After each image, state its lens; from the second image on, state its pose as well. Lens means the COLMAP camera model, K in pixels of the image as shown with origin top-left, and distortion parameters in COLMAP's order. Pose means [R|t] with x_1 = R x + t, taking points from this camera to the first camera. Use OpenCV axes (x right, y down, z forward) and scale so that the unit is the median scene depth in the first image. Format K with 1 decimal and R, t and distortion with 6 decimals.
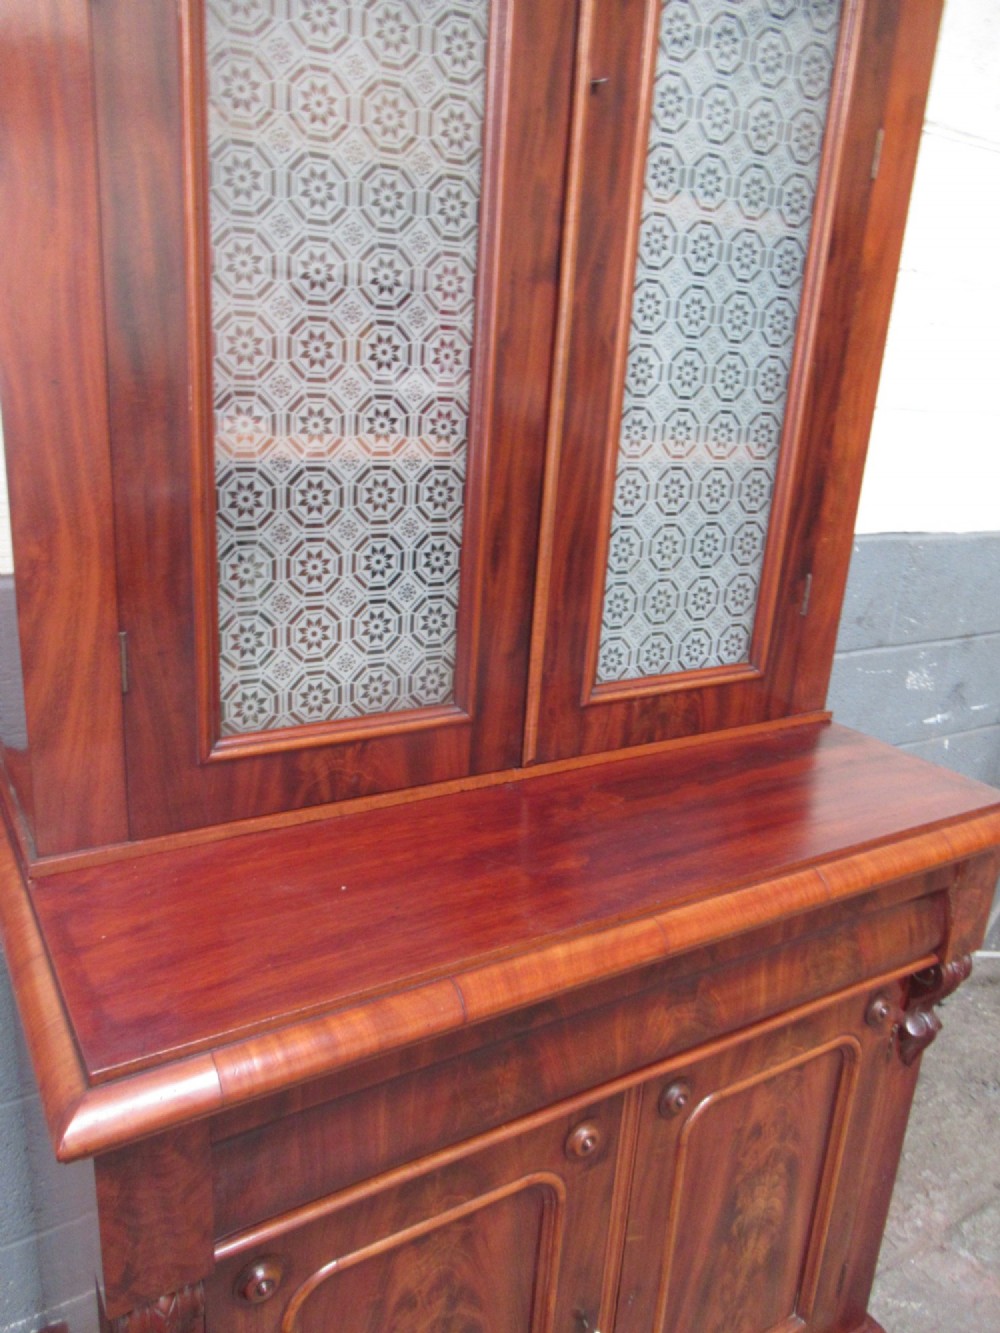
lens RADIAL K [[994.8, 0, 491.6], [0, 994.8, 653.9], [0, 0, 1]] dist [-0.002784, 0.005957]
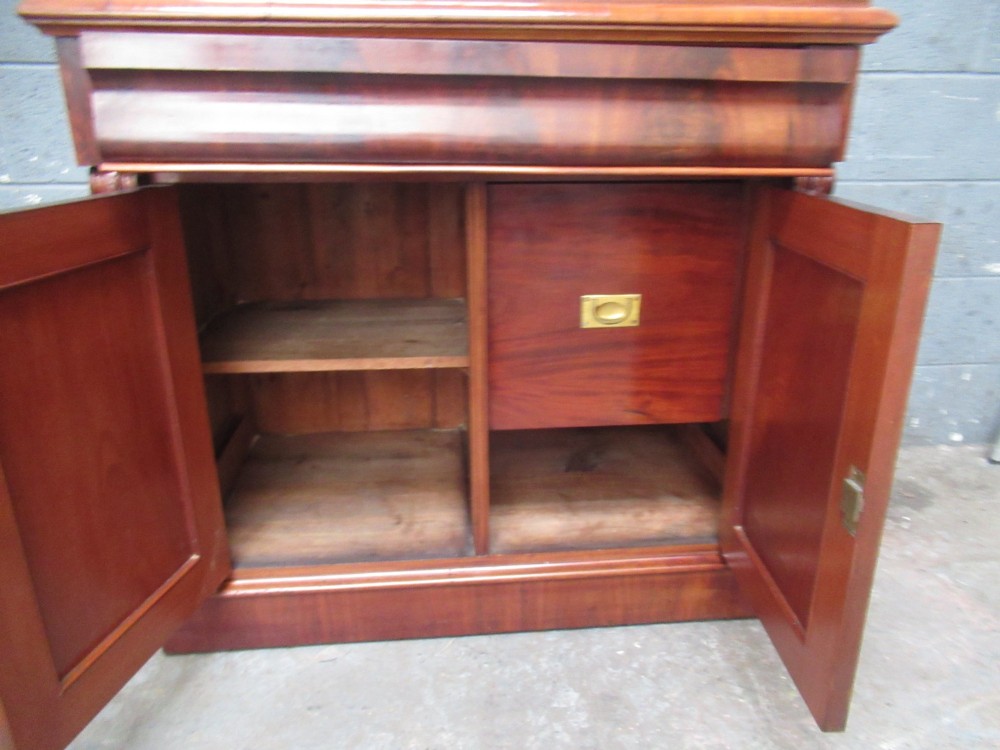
lens RADIAL K [[746.3, 0, 502.5], [0, 746.3, 367.0], [0, 0, 1]] dist [-0.002784, 0.005957]
pose [[0.897061, 0.088663, -0.432920, 0.542275], [-0.073978, 0.995971, 0.050686, 0.525215], [0.435670, -0.013442, 0.900006, 0.064882]]
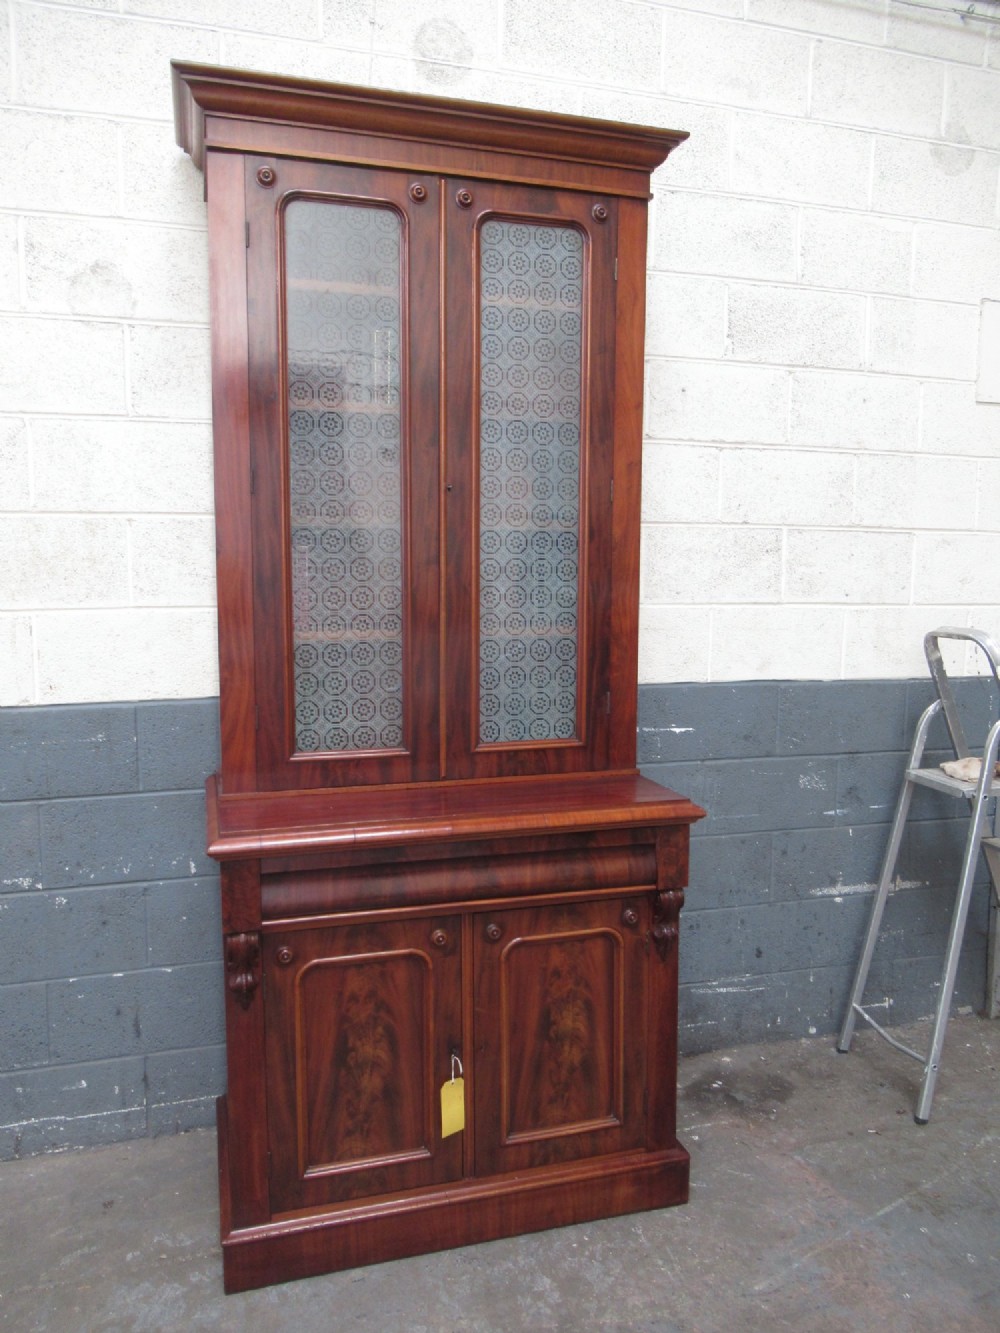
lens RADIAL K [[994.8, 0, 489.5], [0, 994.8, 646.9], [0, 0, 1]] dist [-0.002784, 0.005957]
pose [[0.962413, -0.038093, -0.268904, 0.665570], [-0.019103, 0.978168, -0.206937, 0.253987], [0.270916, 0.204296, 0.940674, -0.955430]]
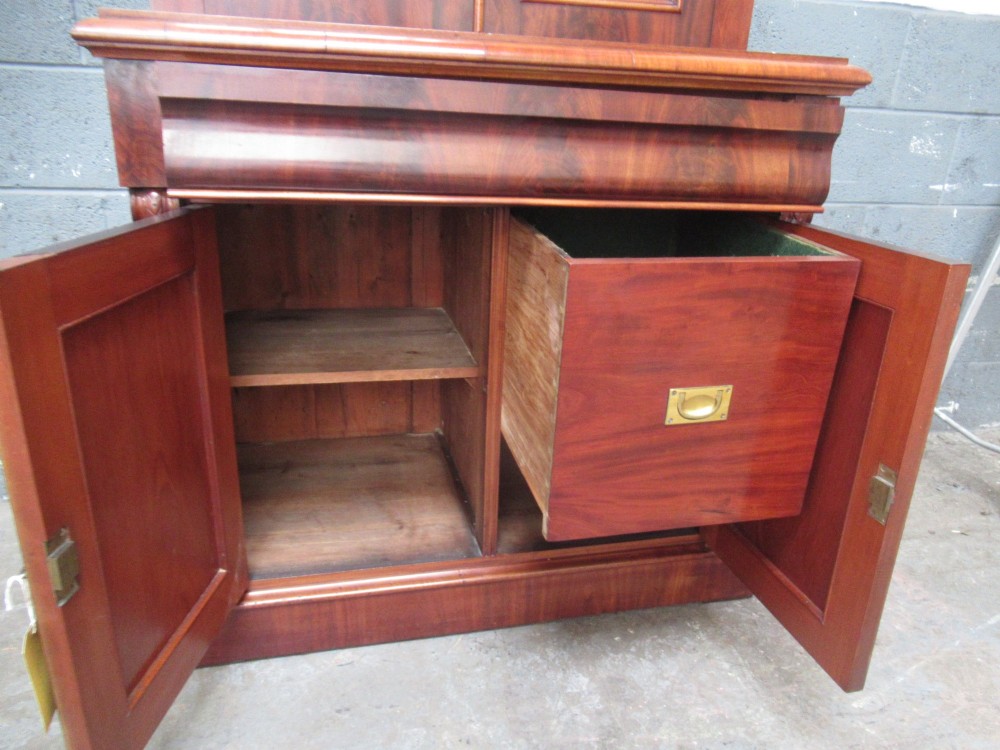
lens RADIAL K [[746.3, 0, 499.9], [0, 746.3, 364.6], [0, 0, 1]] dist [-0.002784, 0.005957]
pose [[0.951077, 0.082326, -0.297783, 0.408630], [-0.071689, 0.996343, 0.046486, 0.508500], [0.300521, -0.022864, 0.953501, -0.055275]]
